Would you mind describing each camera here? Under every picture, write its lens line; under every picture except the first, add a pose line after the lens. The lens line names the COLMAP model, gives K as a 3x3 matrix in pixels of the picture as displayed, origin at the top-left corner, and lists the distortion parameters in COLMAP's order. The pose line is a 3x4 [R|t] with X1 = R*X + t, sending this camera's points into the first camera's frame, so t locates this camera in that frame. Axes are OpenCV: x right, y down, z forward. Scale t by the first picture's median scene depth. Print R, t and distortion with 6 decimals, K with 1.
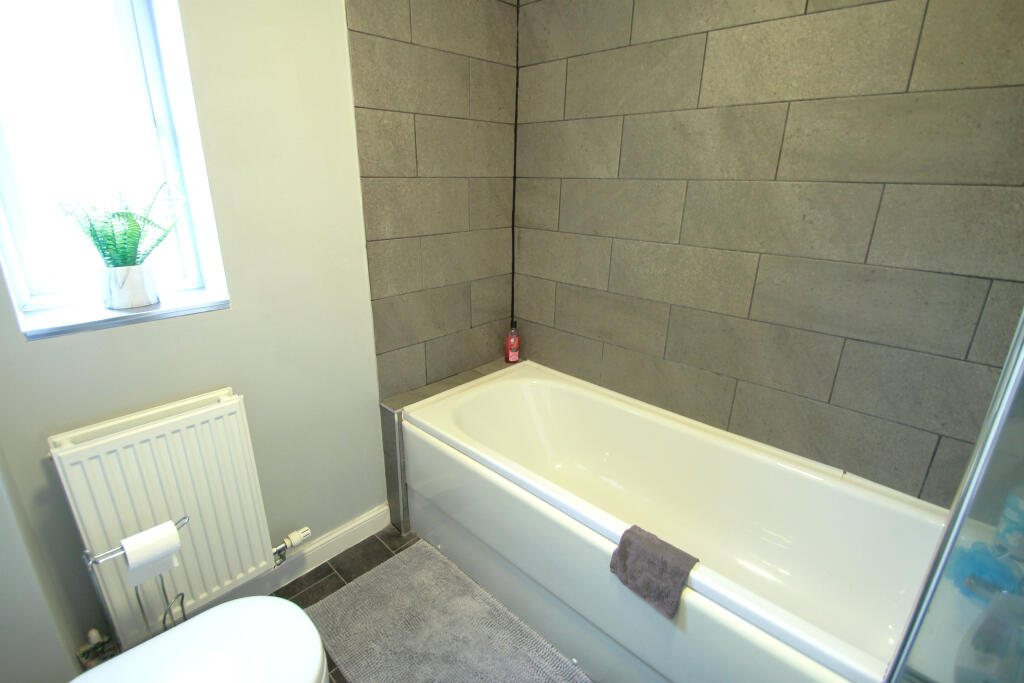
lens RADIAL K [[475.3, 0, 509.6], [0, 475.3, 346.2], [0, 0, 1]] dist [-0.000638, -0.000312]
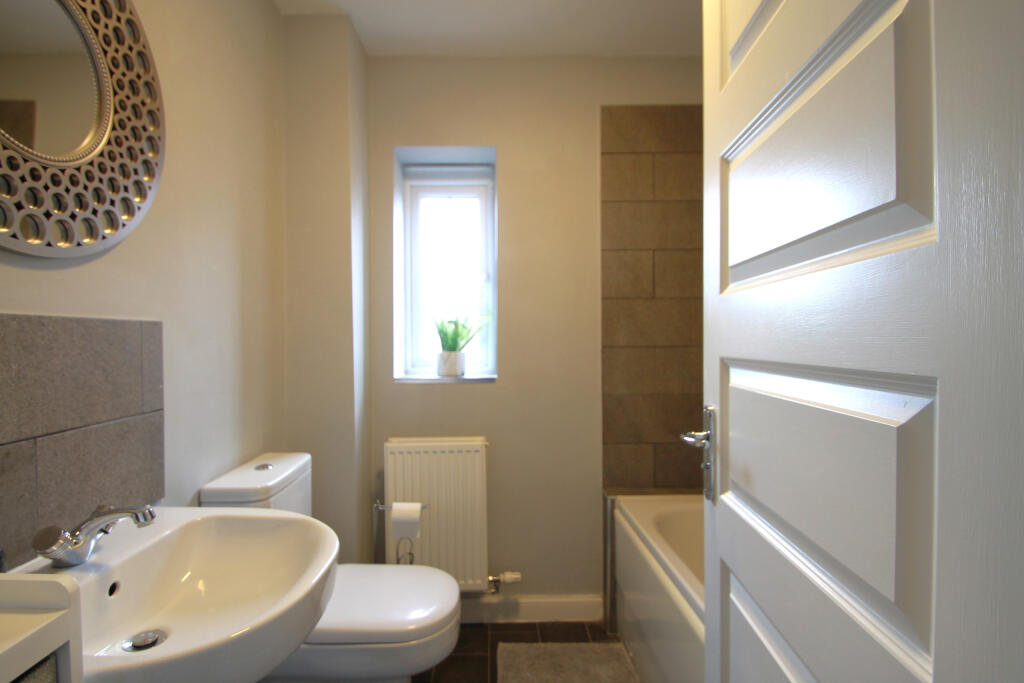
lens RADIAL K [[482.2, 0, 502.9], [0, 482.2, 344.1], [0, 0, 1]] dist [-0.023184, -0.000209]
pose [[0.705301, -0.011009, -0.708823, 0.409832], [-0.220187, 0.947024, -0.233802, 0.124765], [0.673846, 0.320974, 0.665513, -0.023001]]
